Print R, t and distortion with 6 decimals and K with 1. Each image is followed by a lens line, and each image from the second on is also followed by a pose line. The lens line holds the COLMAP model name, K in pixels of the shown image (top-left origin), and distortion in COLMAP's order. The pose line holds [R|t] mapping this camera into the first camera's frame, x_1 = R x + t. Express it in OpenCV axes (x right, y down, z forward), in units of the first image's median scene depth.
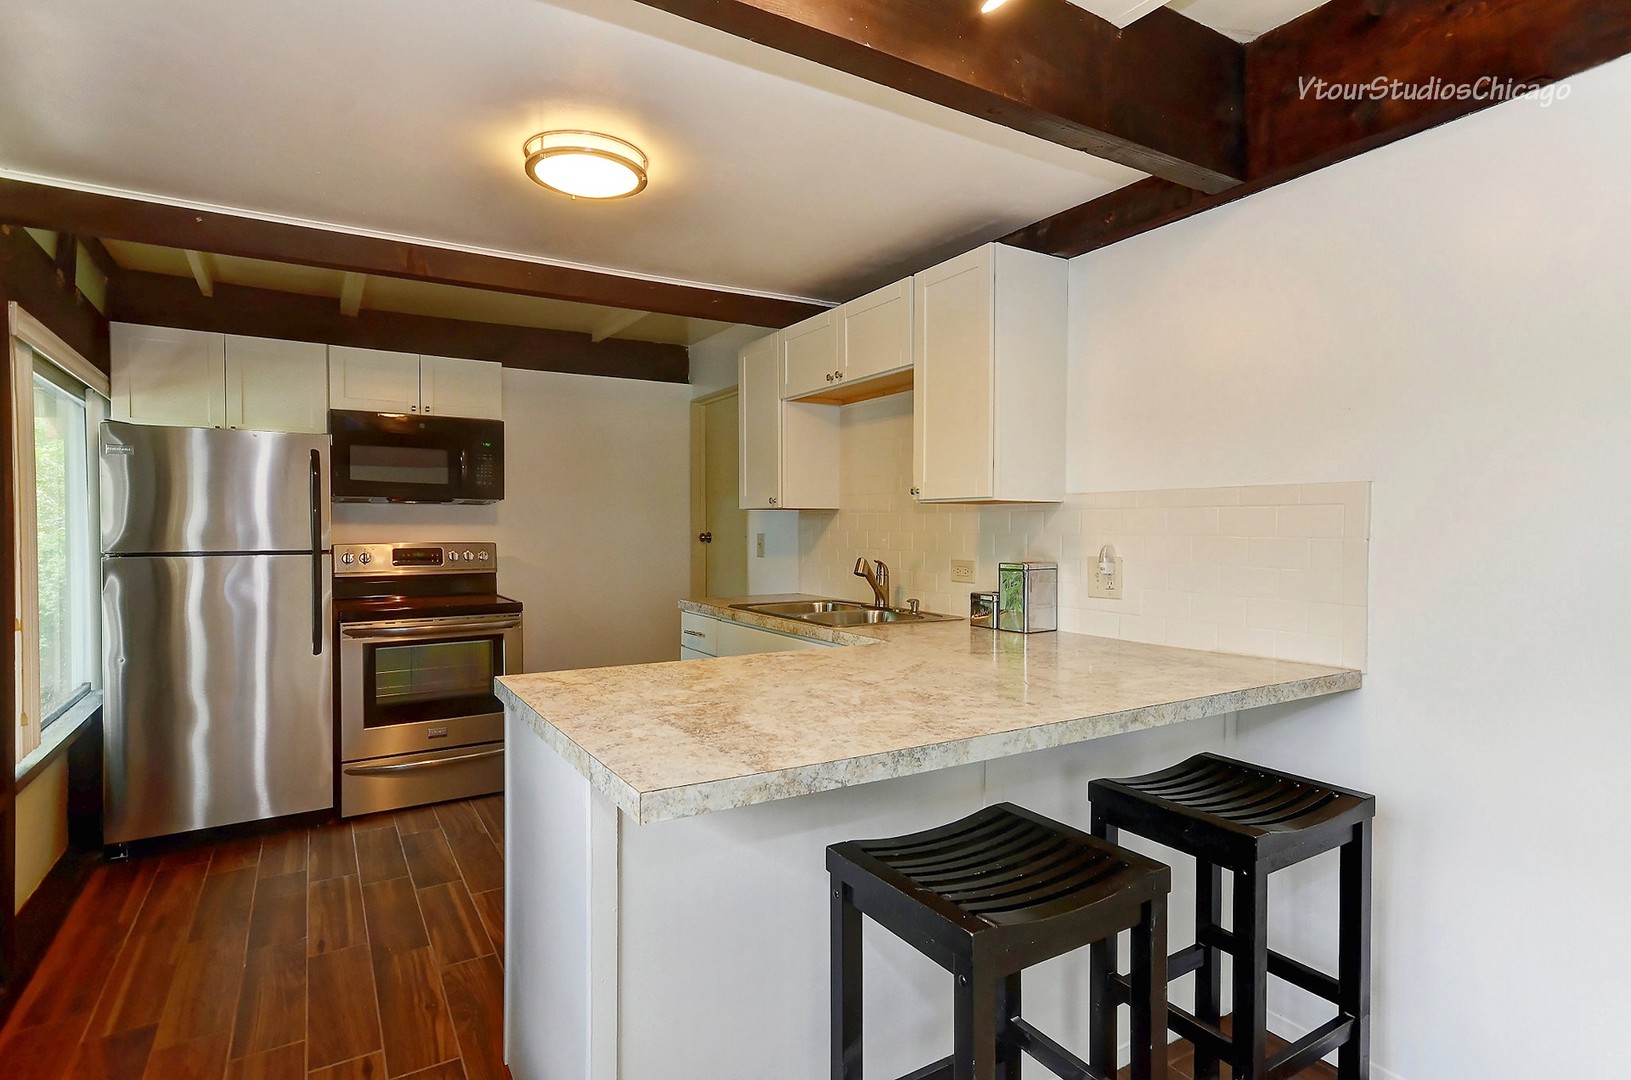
lens RADIAL K [[842.8, 0, 820.6], [0, 842.8, 539.2], [0, 0, 1]] dist [0.000424, 0.014820]
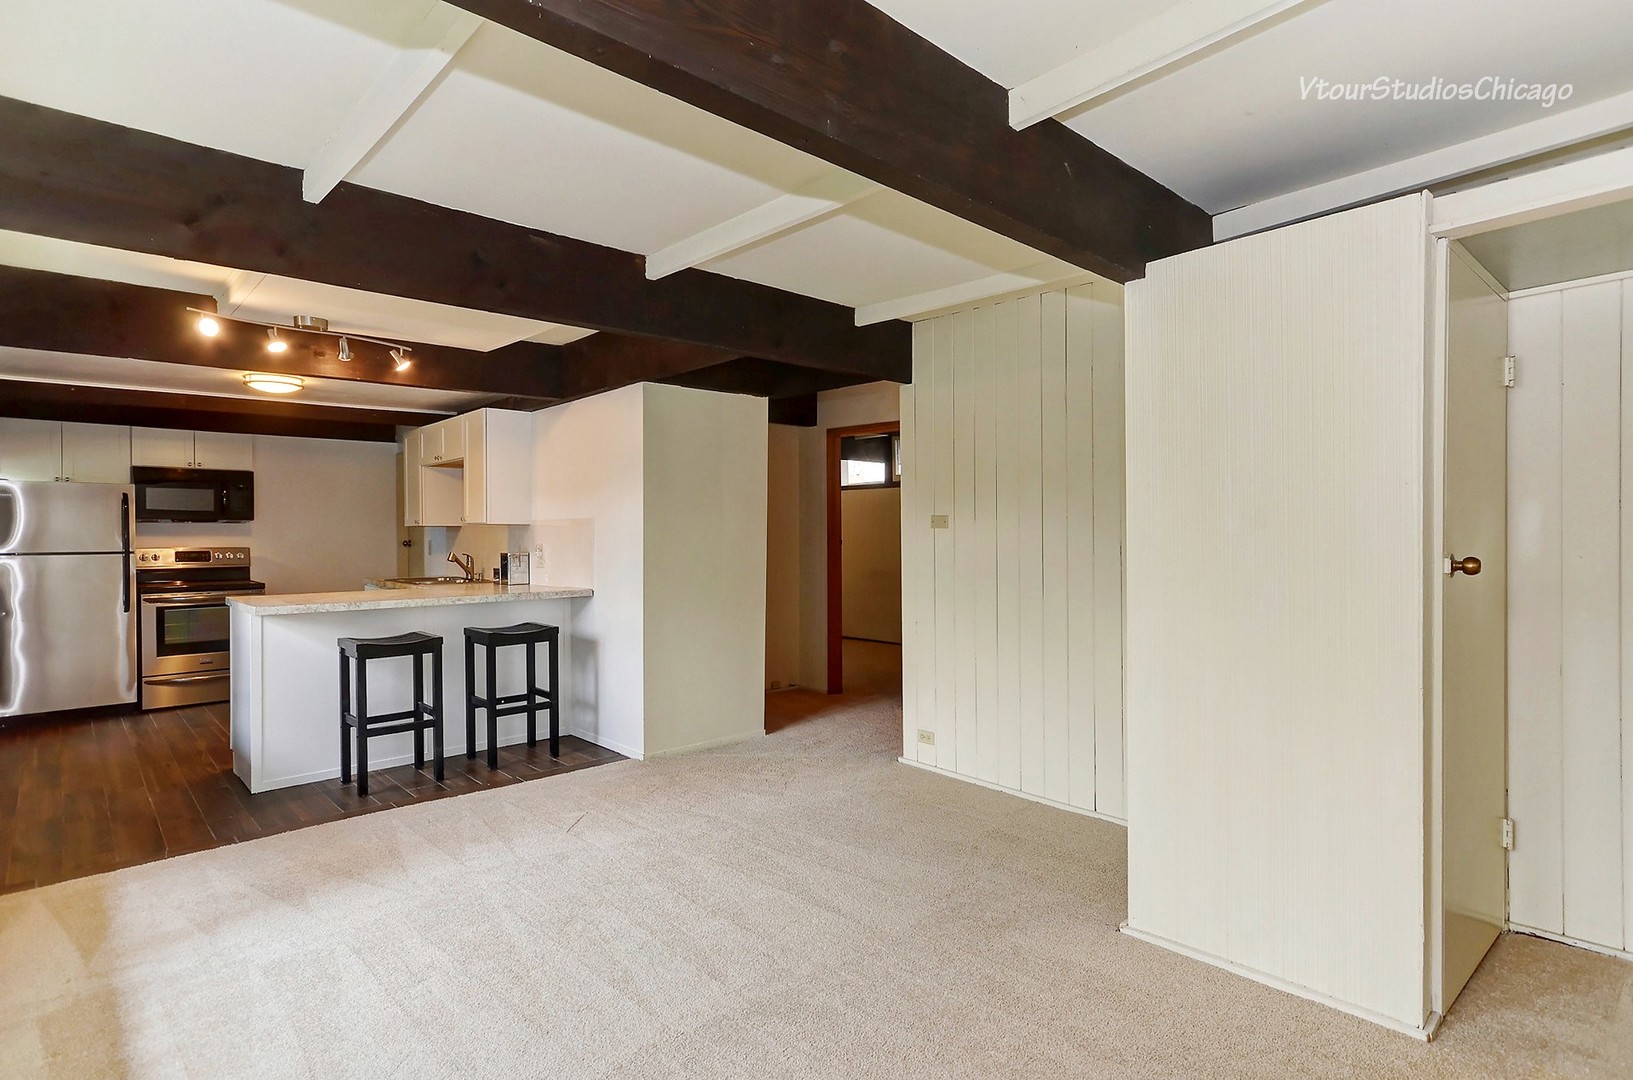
lens RADIAL K [[858.5, 0, 857.3], [0, 858.5, 538.4], [0, 0, 1]] dist [-0.002232, -0.002000]
pose [[0.978017, -0.005902, 0.208442, 0.454226], [0.008099, 0.999920, -0.009688, 0.014315], [-0.208369, 0.011163, 0.977987, -0.928947]]
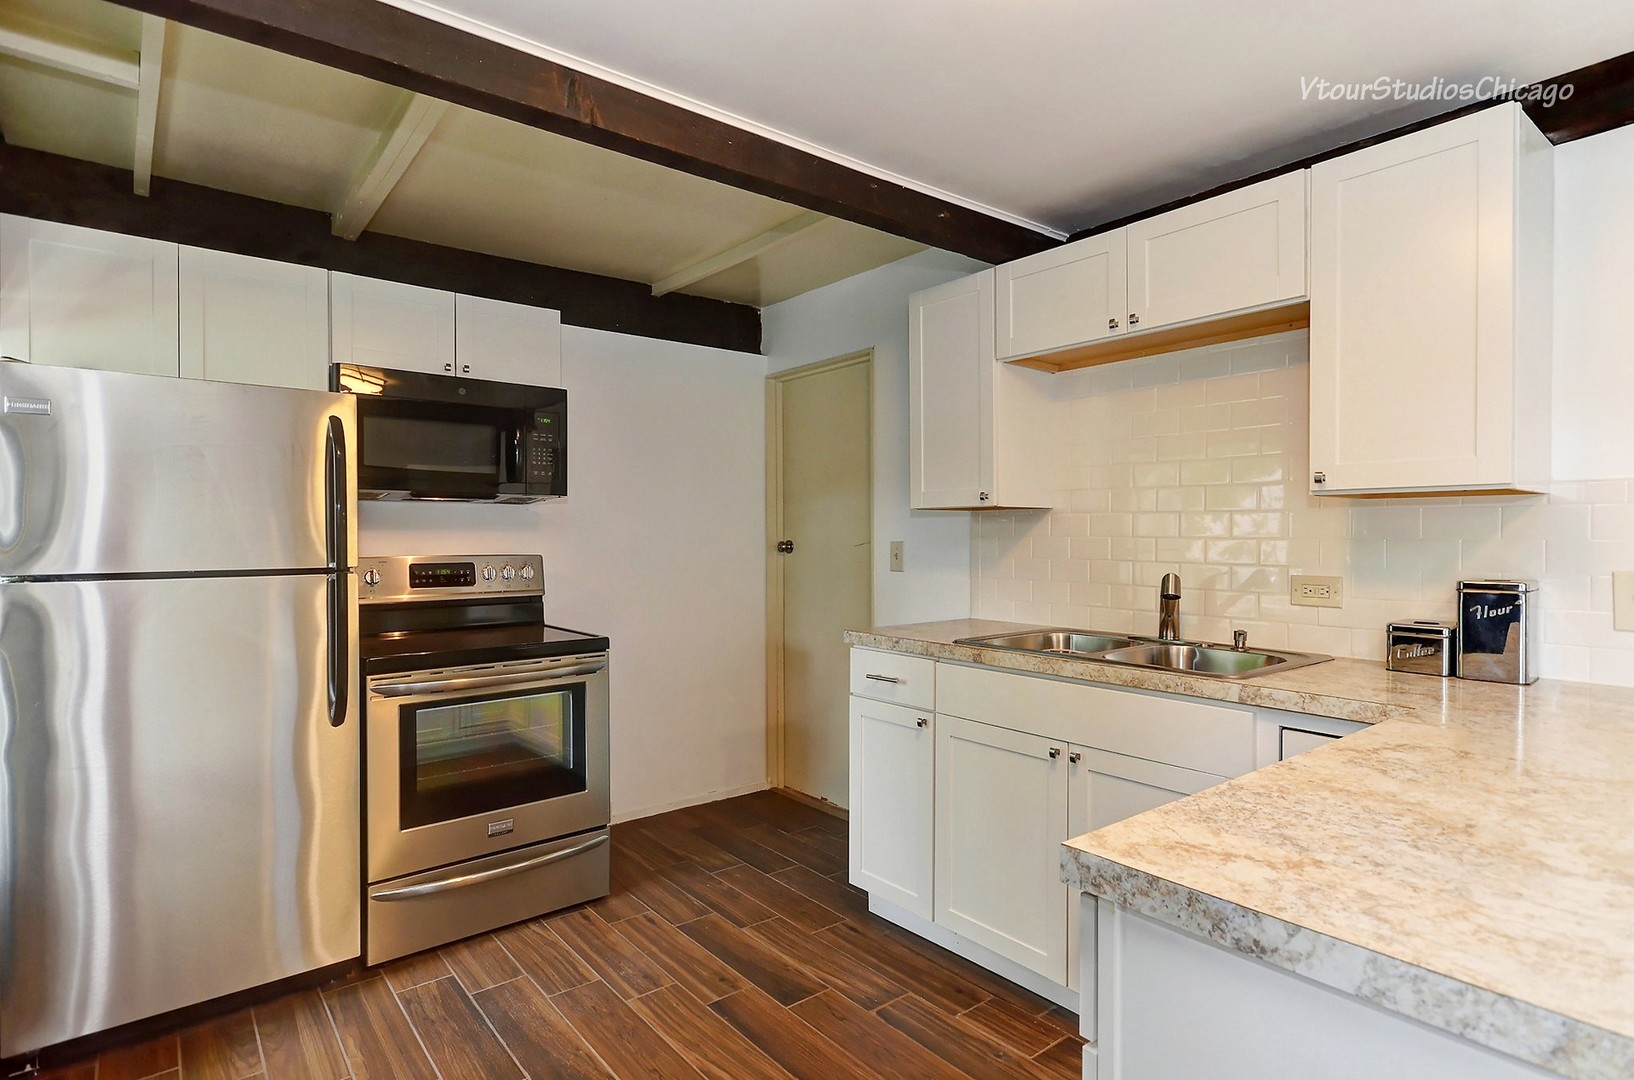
lens RADIAL K [[840.9, 0, 817.0], [0, 840.9, 540.0], [0, 0, 1]] dist [0.000791, -0.000217]
pose [[0.991275, -0.002908, 0.131778, -0.285886], [0.004343, 0.999934, -0.010610, 0.000004], [-0.131739, 0.011090, 0.991222, 0.274329]]
